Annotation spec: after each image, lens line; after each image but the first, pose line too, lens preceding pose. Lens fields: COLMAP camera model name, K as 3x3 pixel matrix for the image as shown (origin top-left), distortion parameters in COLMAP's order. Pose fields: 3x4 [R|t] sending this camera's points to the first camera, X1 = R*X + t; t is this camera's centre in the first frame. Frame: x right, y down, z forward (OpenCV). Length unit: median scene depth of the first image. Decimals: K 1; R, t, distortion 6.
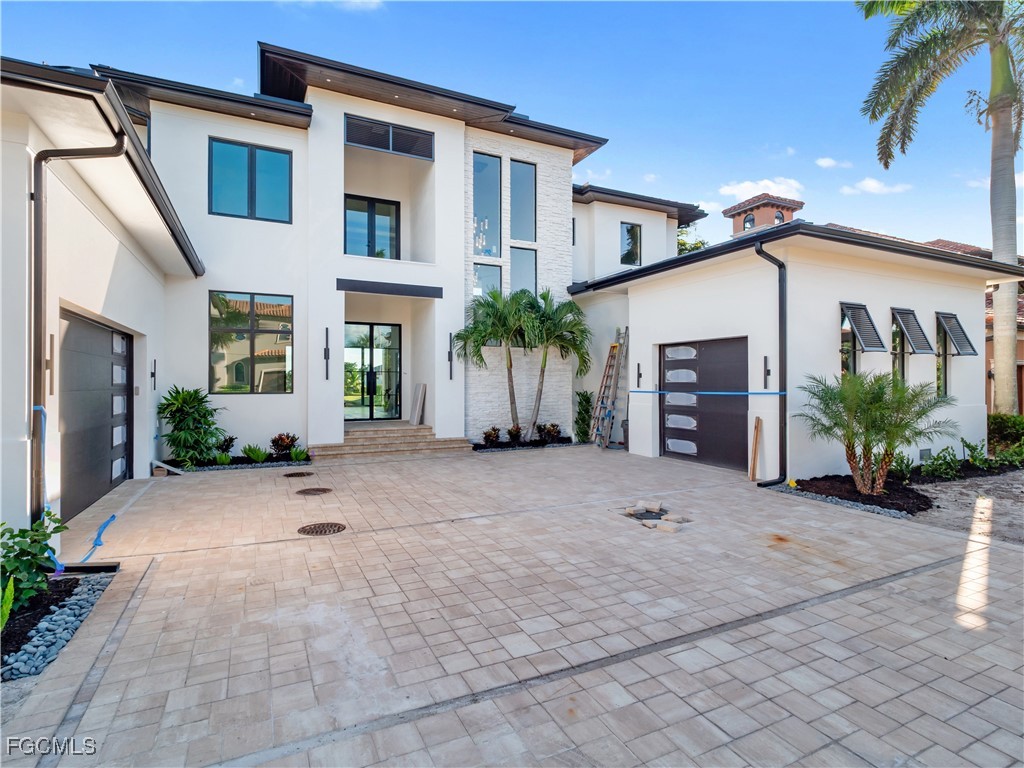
lens RADIAL K [[512.3, 0, 506.6], [0, 512.3, 378.3], [0, 0, 1]] dist [0.002941, -0.000543]
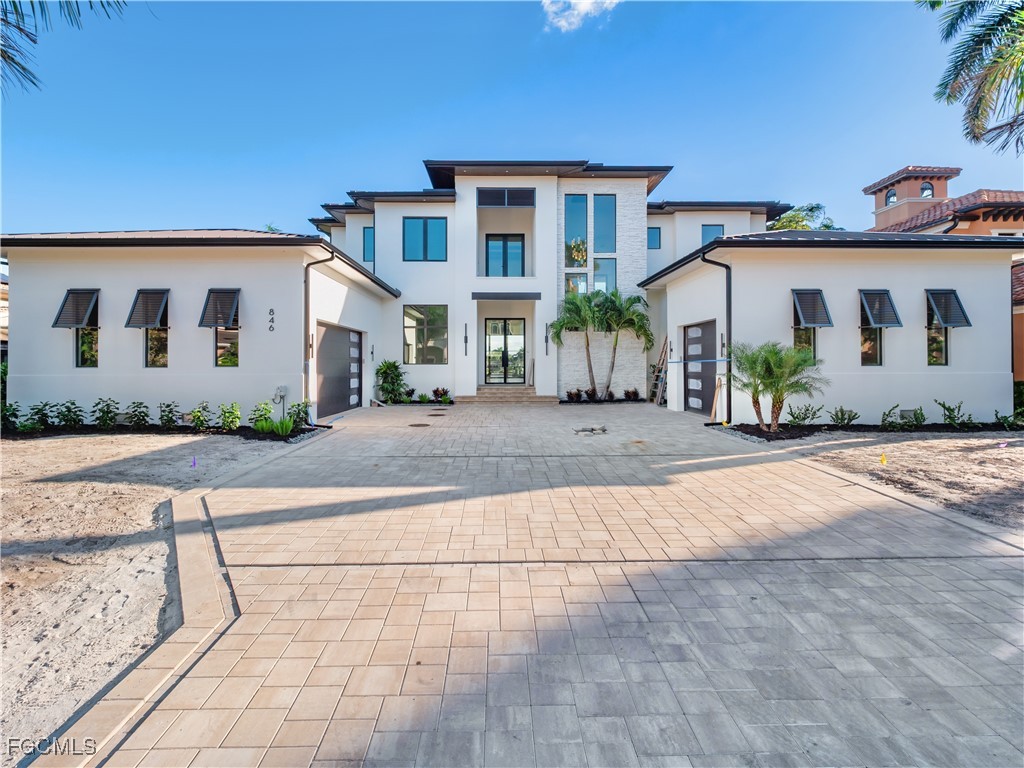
lens RADIAL K [[465.5, 0, 511.0], [0, 465.5, 359.9], [0, 0, 1]] dist [0.001572, -0.000048]
pose [[0.912335, -0.006076, -0.409399, 0.383849], [0.004992, 0.999981, -0.003718, 0.022812], [0.409413, 0.001349, 0.912348, -0.281769]]
